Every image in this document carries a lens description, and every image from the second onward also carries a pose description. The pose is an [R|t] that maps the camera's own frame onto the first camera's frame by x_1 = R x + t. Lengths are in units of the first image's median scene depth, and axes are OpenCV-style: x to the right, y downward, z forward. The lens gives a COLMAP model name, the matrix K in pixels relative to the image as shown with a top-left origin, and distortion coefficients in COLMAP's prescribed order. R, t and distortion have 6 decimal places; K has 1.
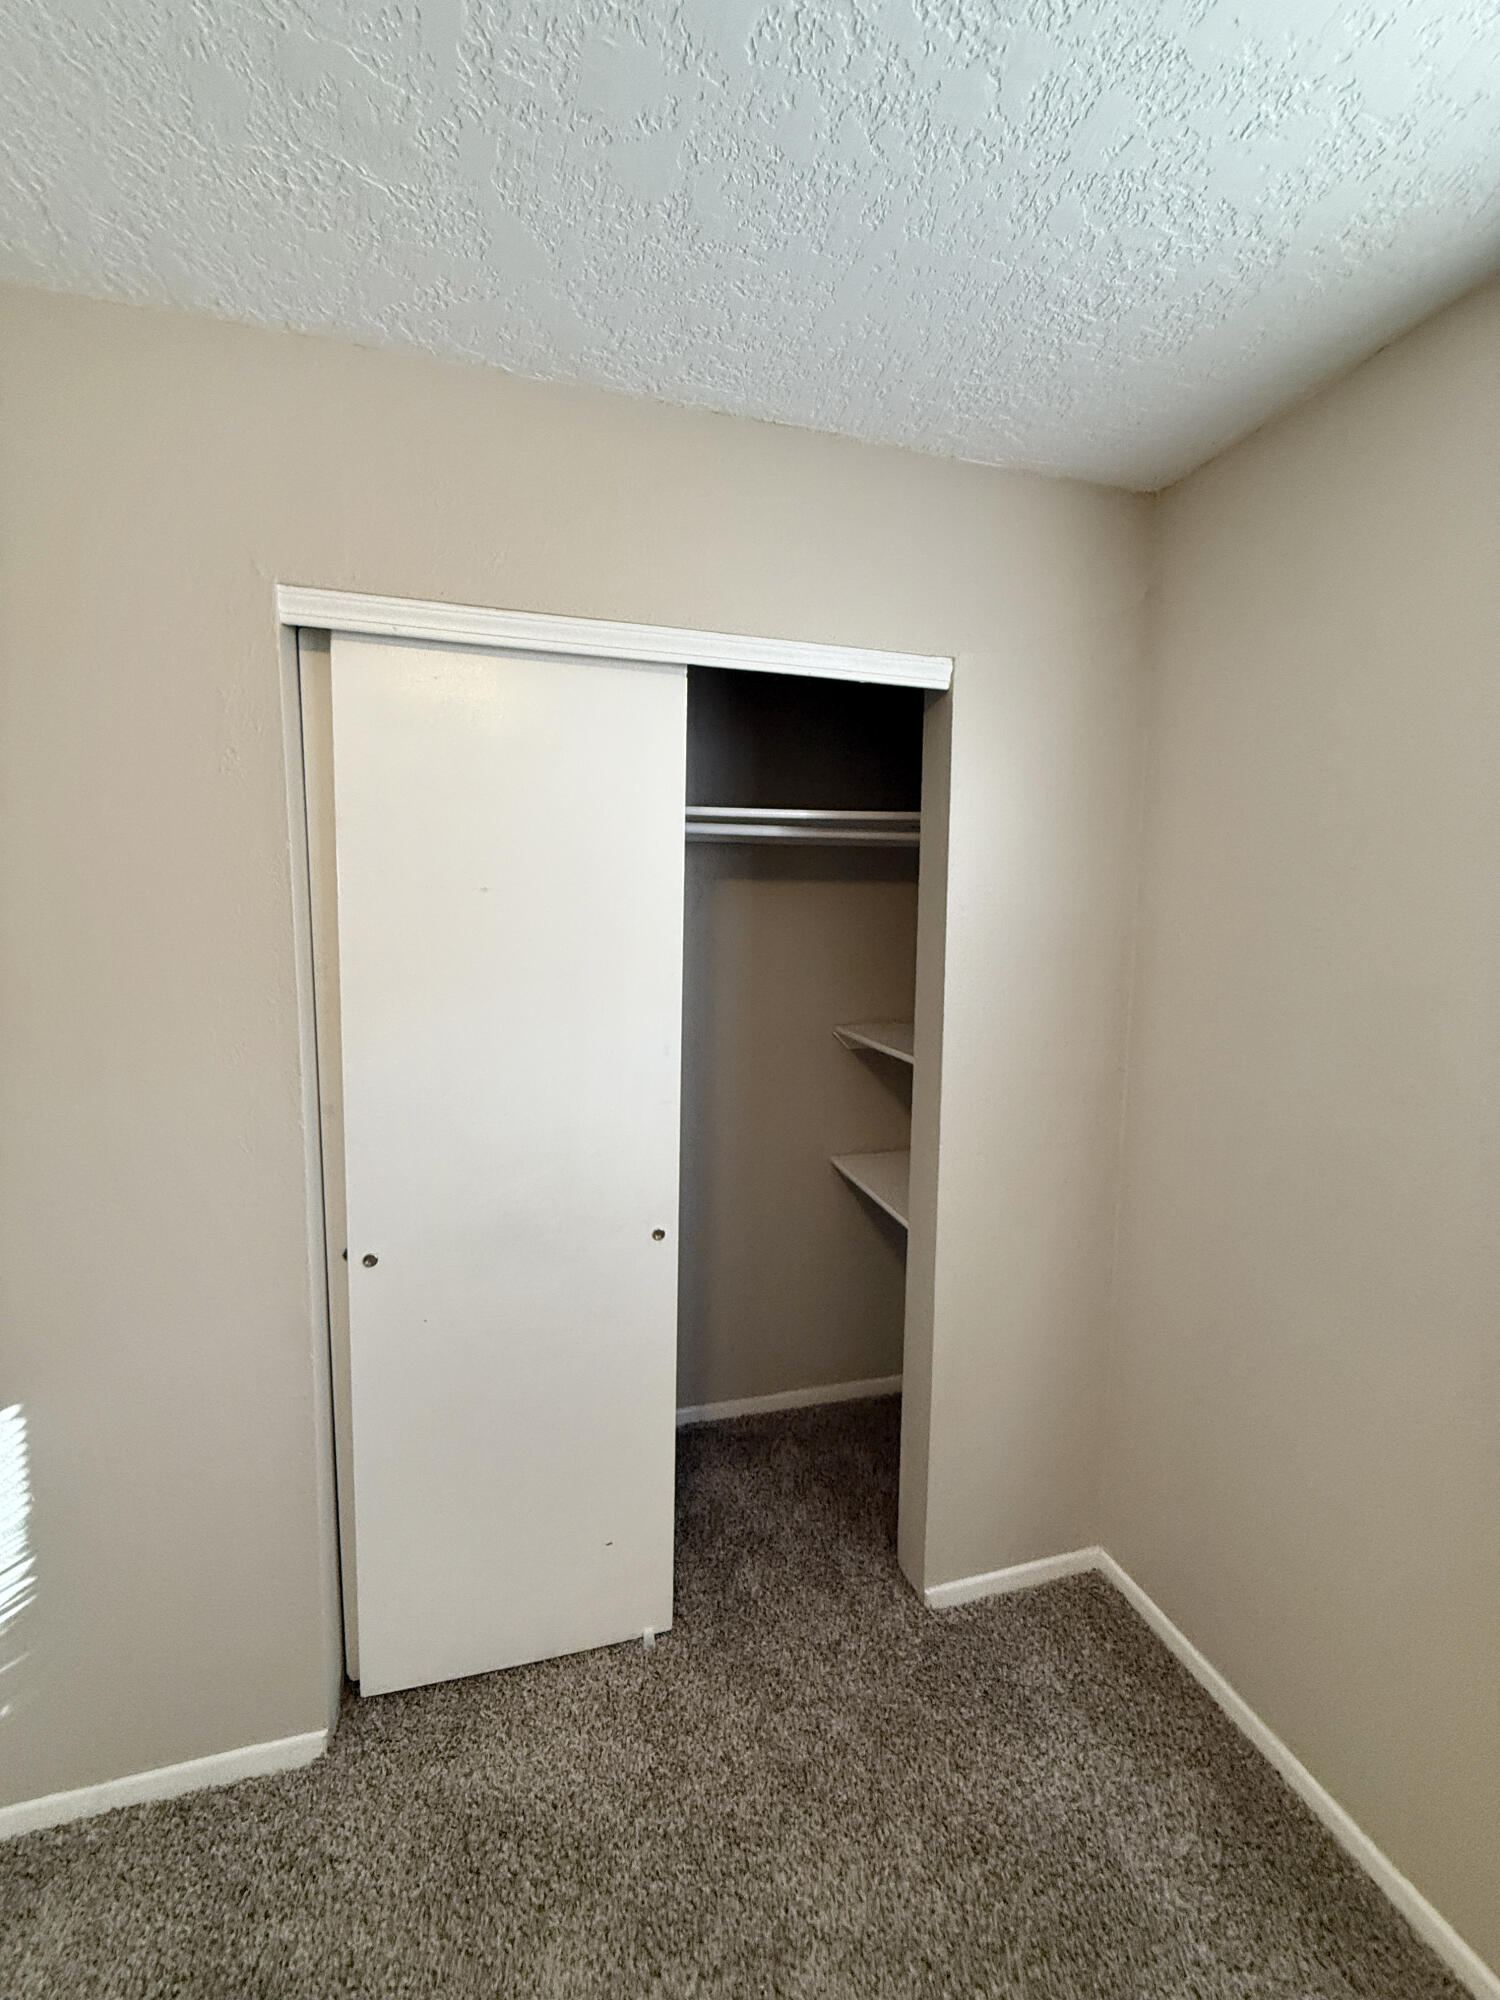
lens RADIAL K [[810.6, 0, 749.8], [0, 810.6, 987.6], [0, 0, 1]] dist [-0.000411, -0.000039]
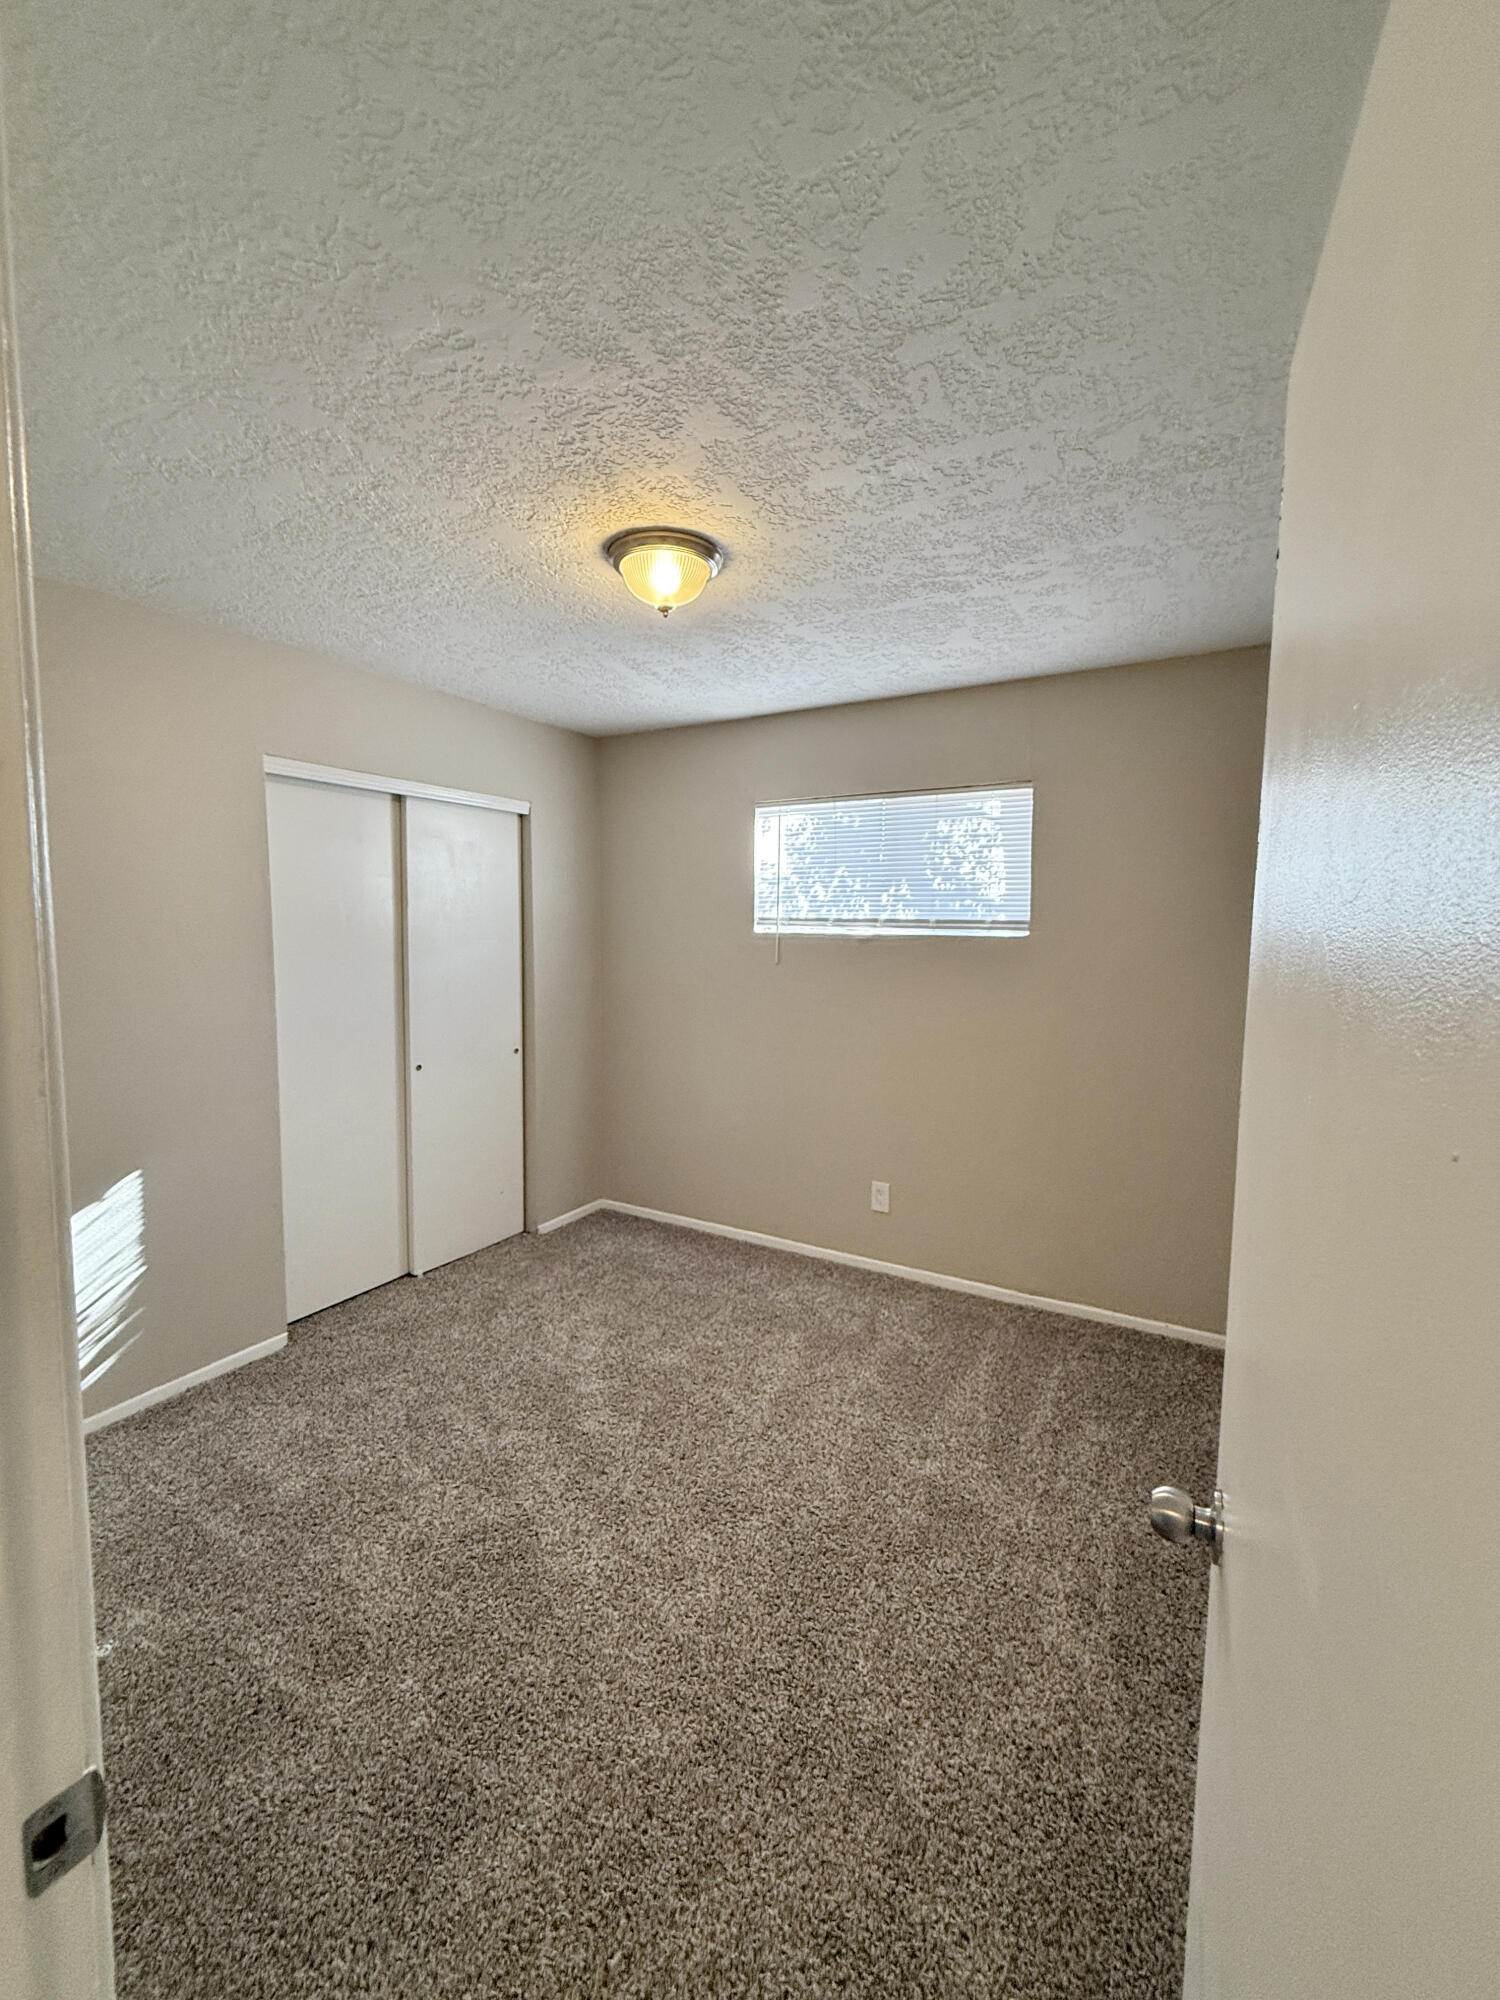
lens RADIAL K [[810.6, 0, 749.8], [0, 810.6, 987.6], [0, 0, 1]] dist [-0.000411, -0.000039]
pose [[0.724230, -0.064992, 0.686489, -0.977084], [0.069941, 0.997338, 0.020636, 0.128270], [-0.686003, 0.033068, 0.726847, -1.169343]]
